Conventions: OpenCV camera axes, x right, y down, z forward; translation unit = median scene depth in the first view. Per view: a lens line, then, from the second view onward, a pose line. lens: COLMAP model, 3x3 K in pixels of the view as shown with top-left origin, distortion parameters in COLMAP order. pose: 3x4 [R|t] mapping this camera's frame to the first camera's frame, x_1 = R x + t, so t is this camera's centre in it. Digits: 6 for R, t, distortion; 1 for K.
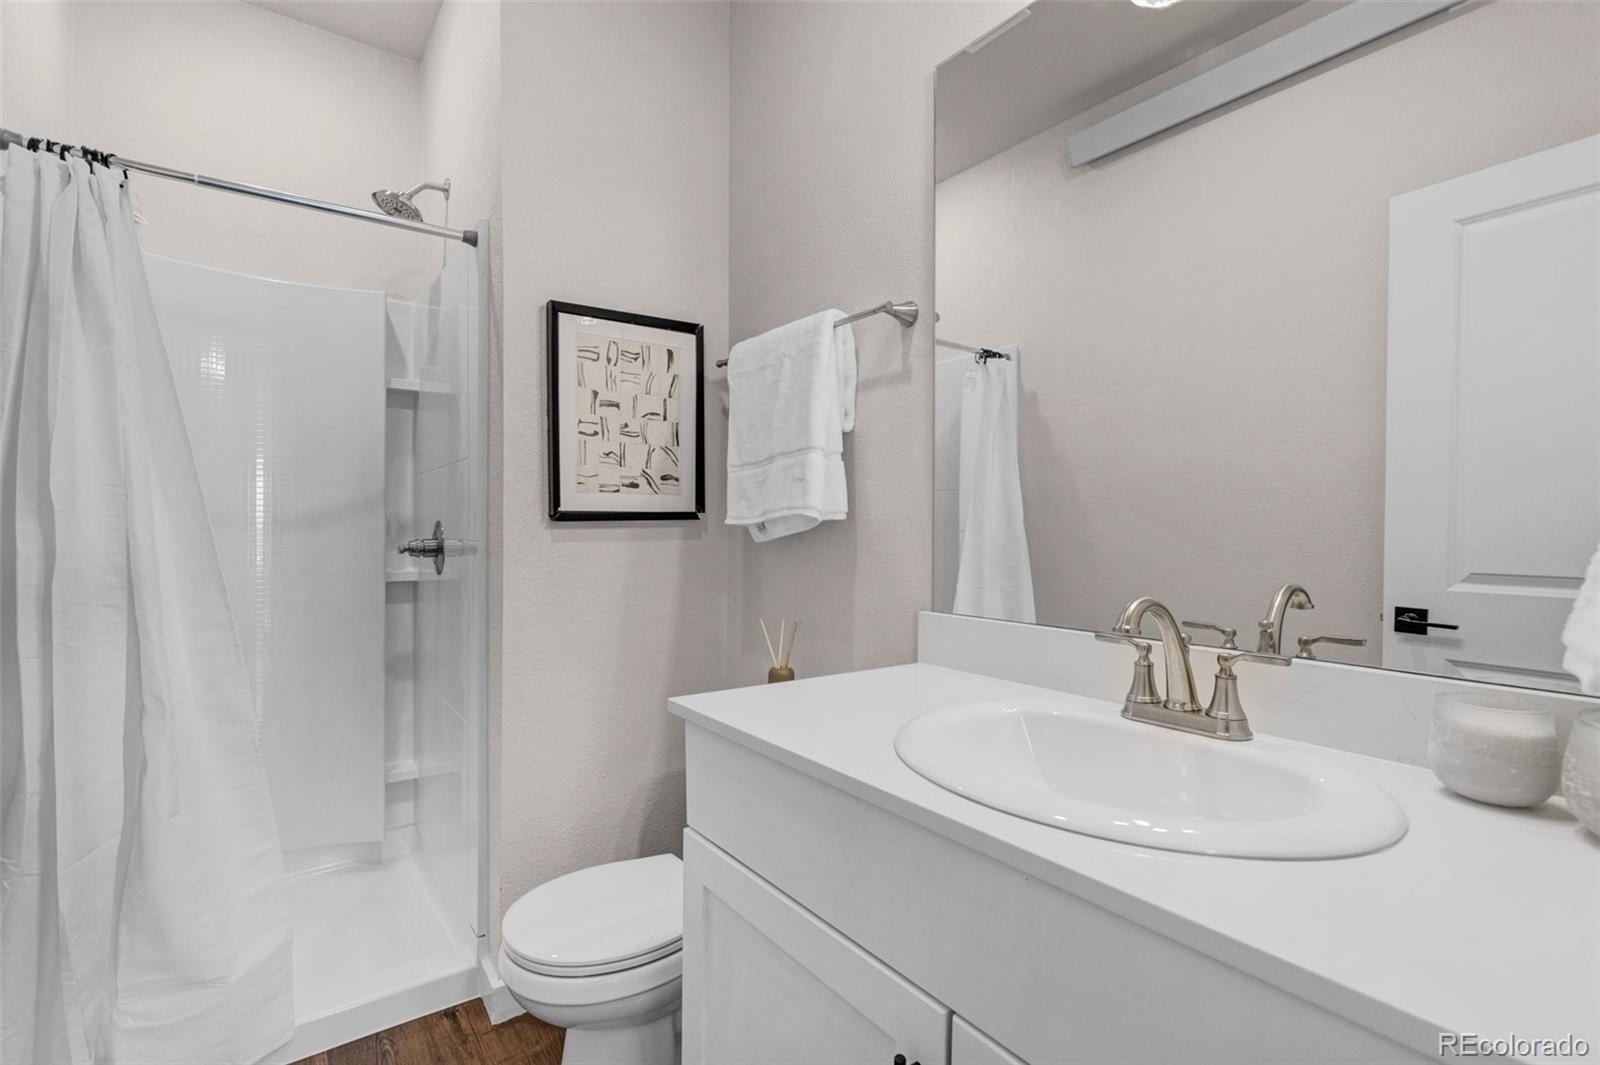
lens RADIAL K [[727.0, 0, 789.2], [0, 727.0, 533.5], [0, 0, 1]] dist [-0.003077, 0.004799]
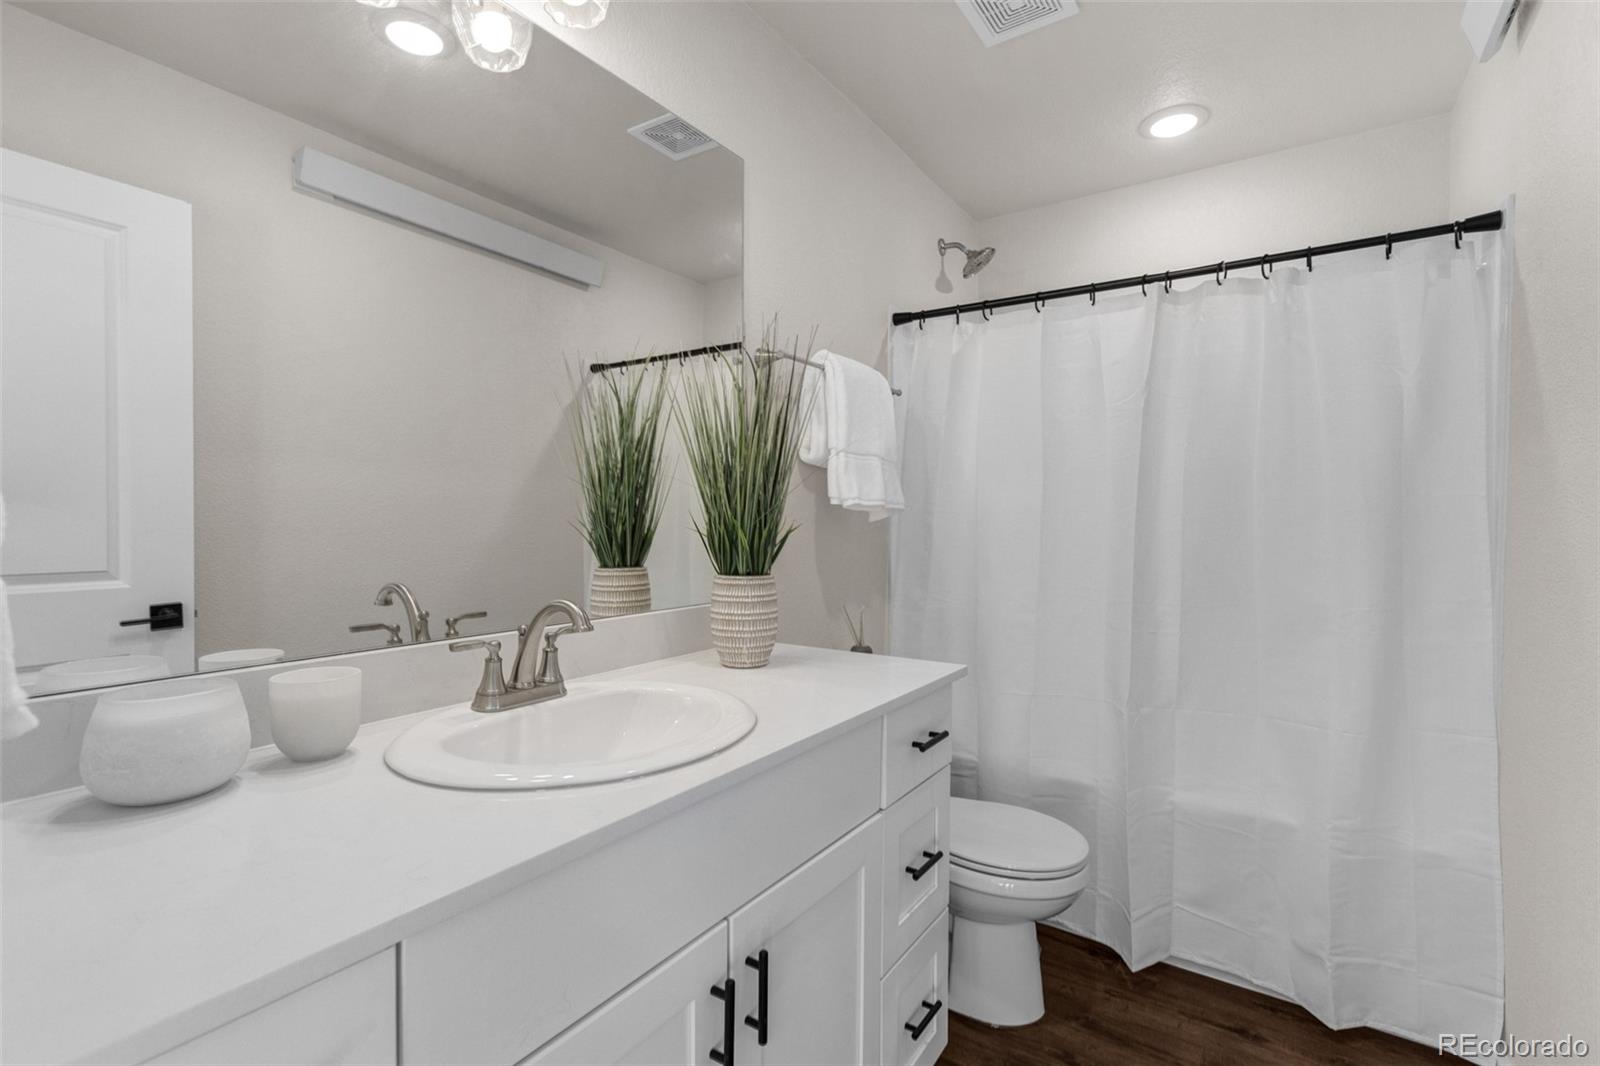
lens RADIAL K [[727.0, 0, 801.2], [0, 727.0, 527.8], [0, 0, 1]] dist [-0.003077, 0.004799]
pose [[-0.311343, -0.029436, 0.949842, -0.710562], [-0.004949, 0.999557, 0.029355, -0.057646], [-0.950285, 0.004439, -0.311351, 0.871091]]
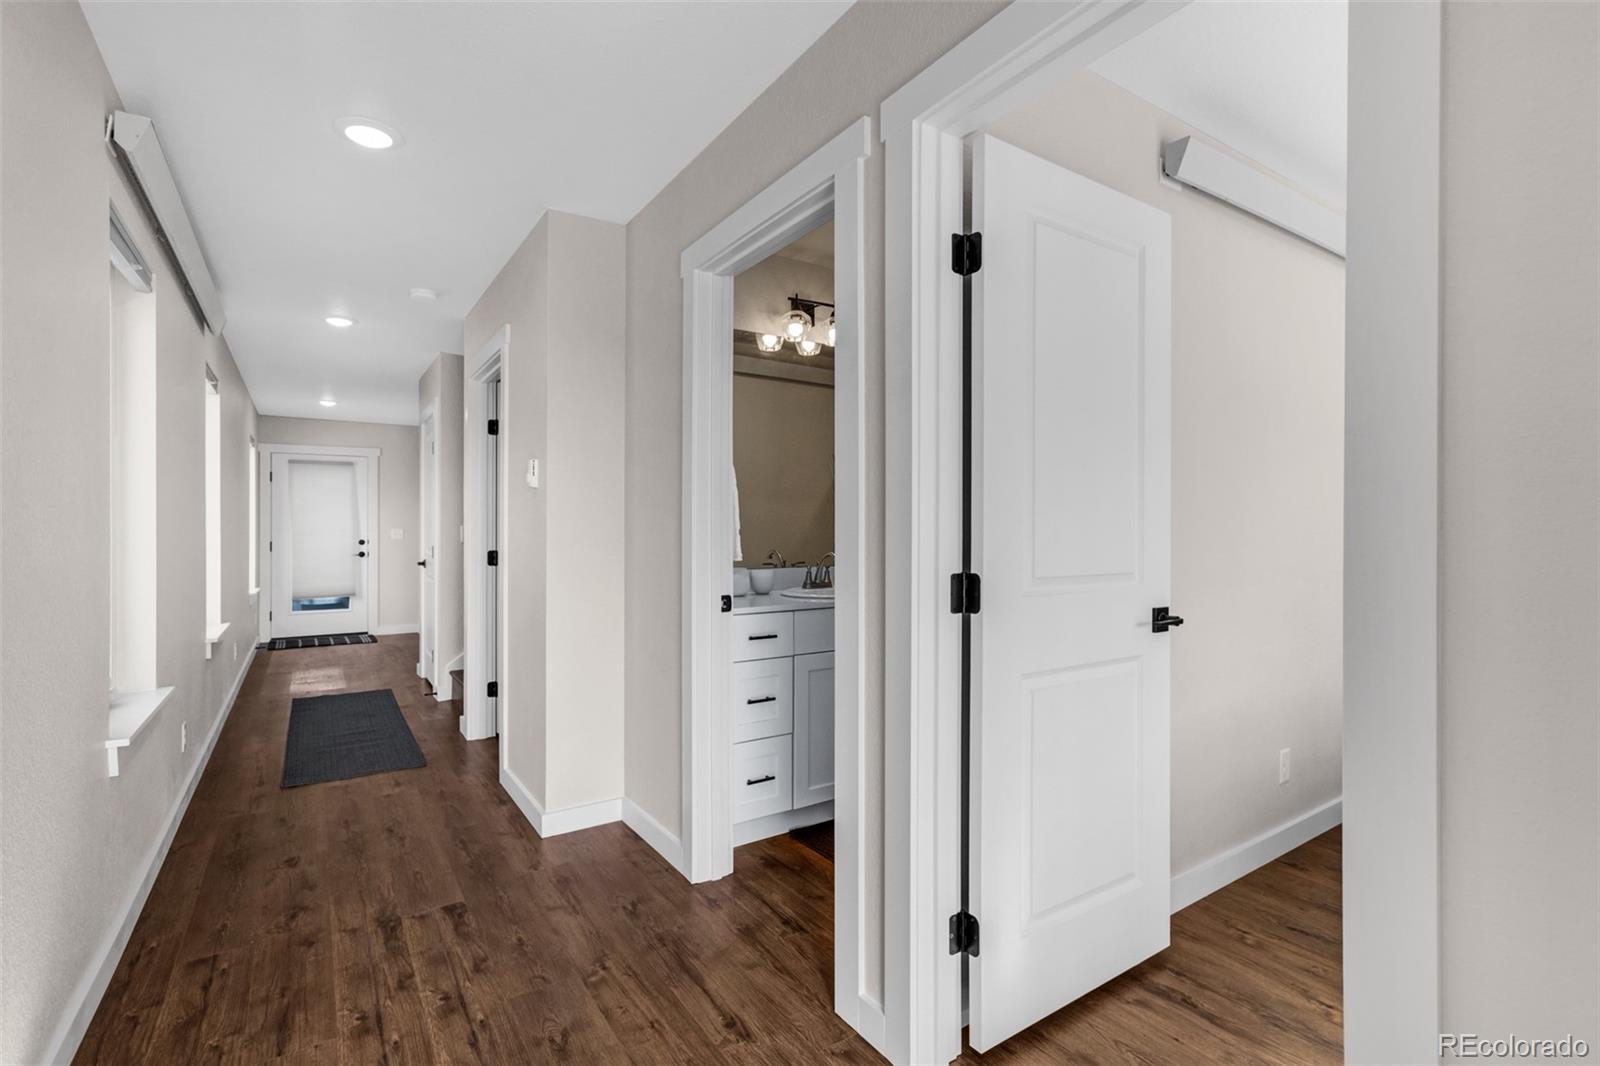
lens RADIAL K [[727.0, 0, 801.1], [0, 727.0, 533.3], [0, 0, 1]] dist [-0.003077, 0.004799]
pose [[0.065535, -0.009815, 0.997802, -2.754321], [0.001348, 0.999952, 0.009748, -0.027717], [-0.997849, 0.000706, 0.065545, 0.794164]]
